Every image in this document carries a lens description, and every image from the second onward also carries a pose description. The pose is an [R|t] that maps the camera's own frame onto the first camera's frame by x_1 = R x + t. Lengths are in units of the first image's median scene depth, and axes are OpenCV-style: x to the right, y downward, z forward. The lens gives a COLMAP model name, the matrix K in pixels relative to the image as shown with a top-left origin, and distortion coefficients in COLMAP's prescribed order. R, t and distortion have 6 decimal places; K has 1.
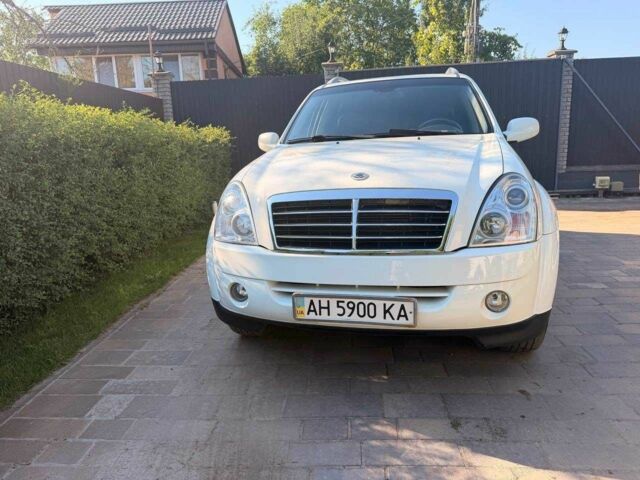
lens RADIAL K [[455.7, 0, 320.0], [0, 455.7, 240.0], [0, 0, 1]] dist [-0.002817, -0.005867]
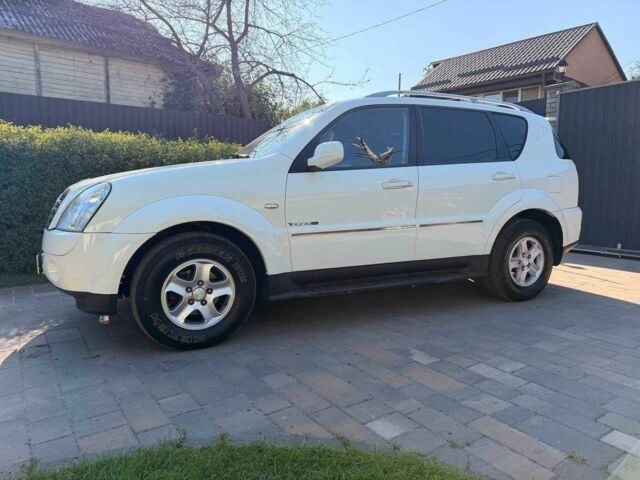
lens RADIAL K [[455.7, 0, 320.0], [0, 455.7, 240.0], [0, 0, 1]] dist [-0.002817, -0.005867]
pose [[0.629927, 0.132805, -0.765216, 0.449952], [-0.191557, 0.981400, 0.012634, -0.028444], [0.752661, 0.138624, 0.643650, 0.158841]]
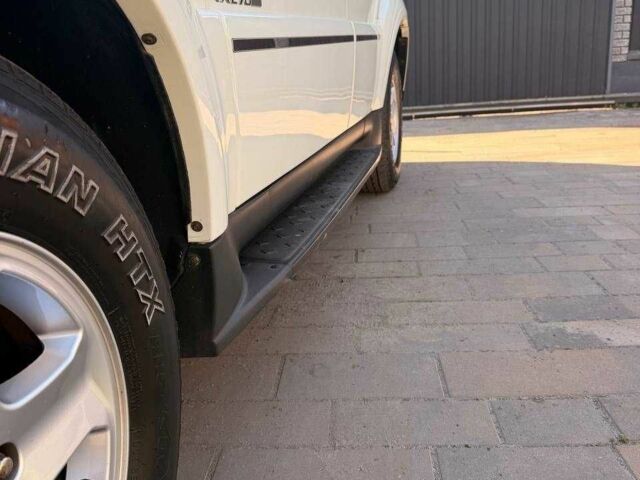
lens RADIAL K [[595.2, 0, 320.0], [0, 595.2, 240.0], [0, 0, 1]] dist [0.005785, 0.005777]
pose [[0.999662, -0.020772, -0.015644, 0.179564], [0.021925, 0.996747, 0.077560, 0.002356], [0.013982, -0.077877, 0.996865, 0.265407]]
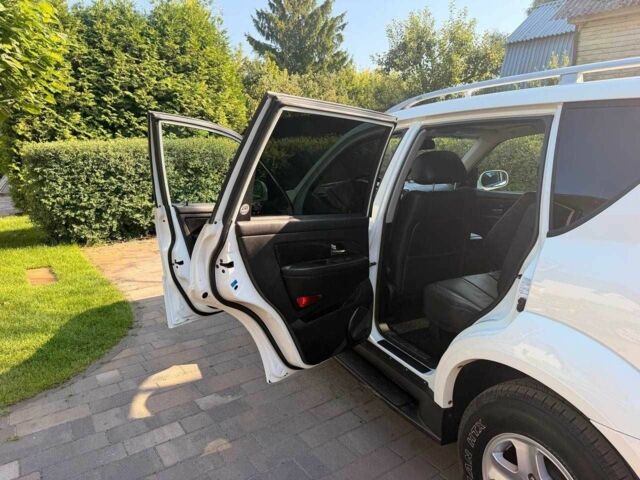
lens RADIAL K [[455.7, 0, 320.0], [0, 455.7, 240.0], [0, 0, 1]] dist [-0.002817, -0.005867]
pose [[-0.767172, 0.180443, -0.615538, 0.384976], [-0.098272, 0.915225, 0.390776, -0.203917], [0.633869, 0.360283, -0.684403, 0.668618]]
